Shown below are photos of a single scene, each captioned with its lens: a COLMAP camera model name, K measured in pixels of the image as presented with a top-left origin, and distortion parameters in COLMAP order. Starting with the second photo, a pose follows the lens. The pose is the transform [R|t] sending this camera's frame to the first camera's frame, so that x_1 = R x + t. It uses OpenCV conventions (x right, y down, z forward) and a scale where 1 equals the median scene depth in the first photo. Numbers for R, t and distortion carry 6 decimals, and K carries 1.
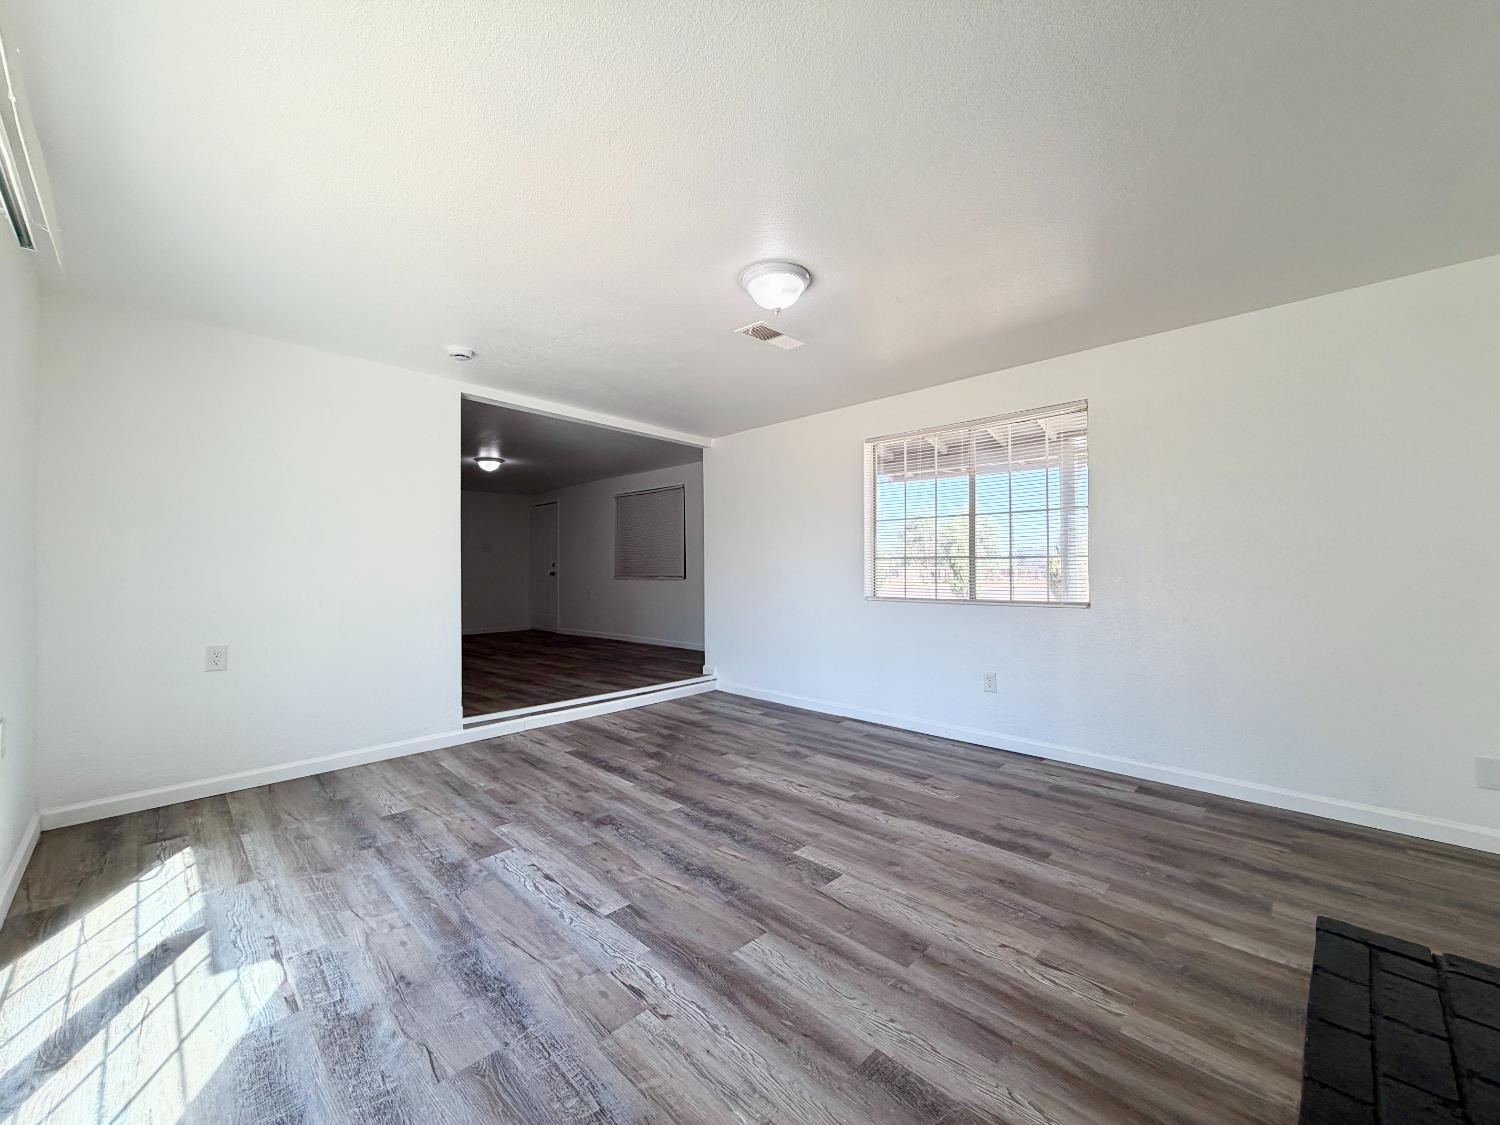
lens RADIAL K [[600.5, 0, 742.0], [0, 600.5, 566.5], [0, 0, 1]] dist [0.000956, 0.000558]
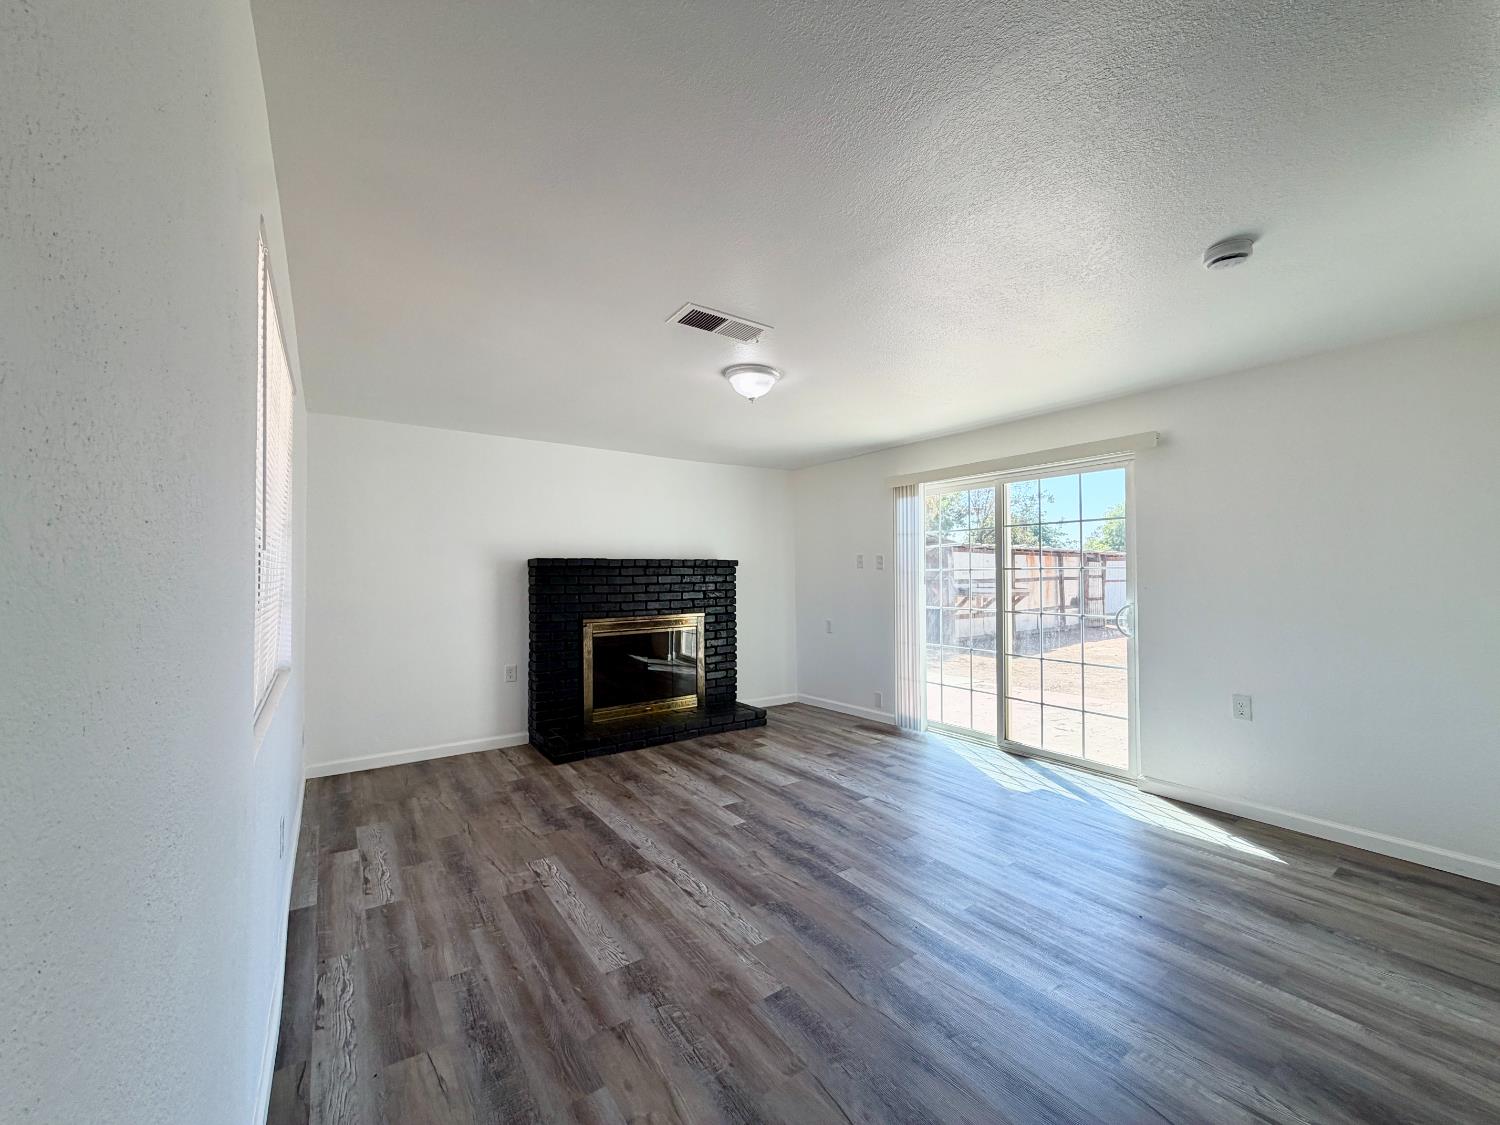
lens RADIAL K [[600.5, 0, 752.9], [0, 600.5, 569.2], [0, 0, 1]] dist [0.000956, 0.000558]
pose [[-0.987073, 0.006807, 0.160127, -0.139452], [0.004397, 0.999872, -0.015399, -0.056201], [-0.160211, -0.014496, -0.986976, 2.231417]]
